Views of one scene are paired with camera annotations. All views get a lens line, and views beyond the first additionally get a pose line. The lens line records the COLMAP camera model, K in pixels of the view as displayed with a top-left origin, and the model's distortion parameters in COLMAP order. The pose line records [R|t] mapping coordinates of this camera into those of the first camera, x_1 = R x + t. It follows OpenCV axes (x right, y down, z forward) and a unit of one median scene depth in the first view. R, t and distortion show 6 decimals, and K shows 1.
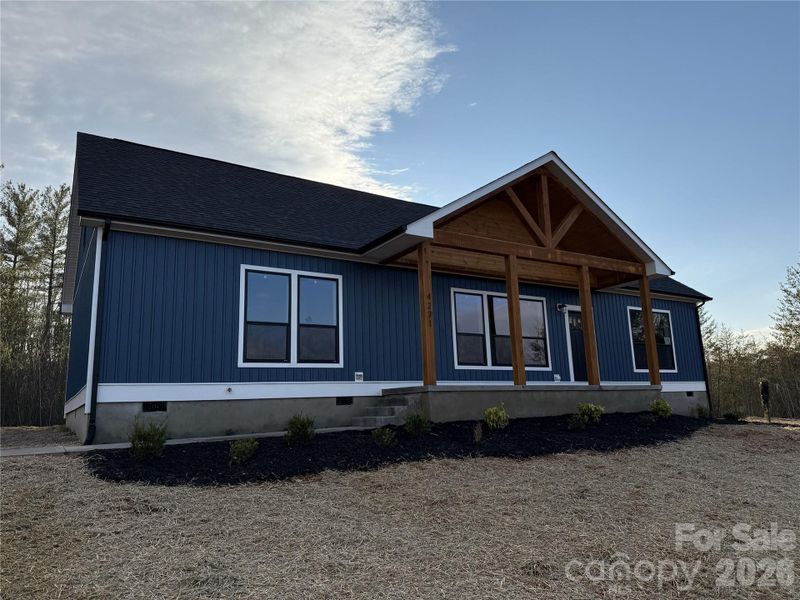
lens RADIAL K [[559.7, 0, 400.0], [0, 559.7, 300.0], [0, 0, 1]] dist [0.044067, -0.035366]
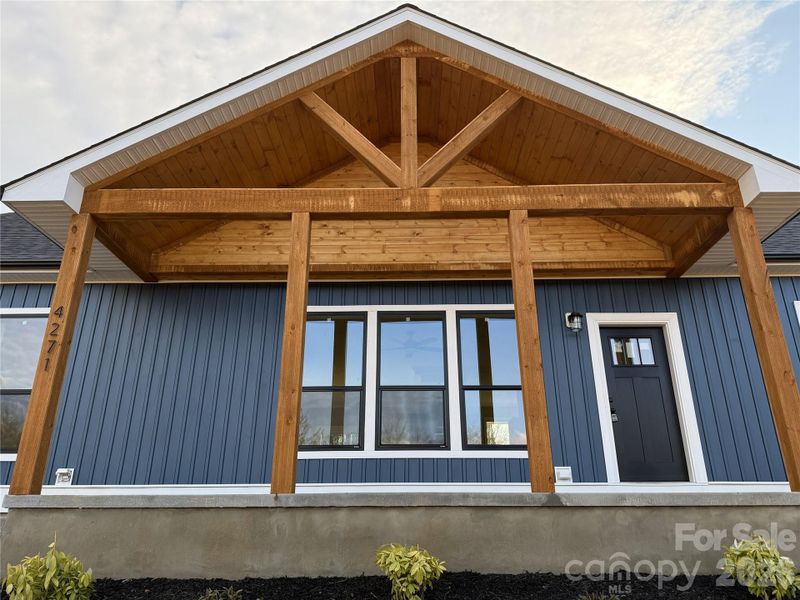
lens RADIAL K [[559.7, 0, 400.0], [0, 559.7, 300.0], [0, 0, 1]] dist [0.044067, -0.035366]
pose [[0.839471, -0.169254, -0.516373, 0.500176], [0.081130, 0.978643, -0.188880, 0.090521], [0.537314, 0.116666, 0.835274, 0.633640]]
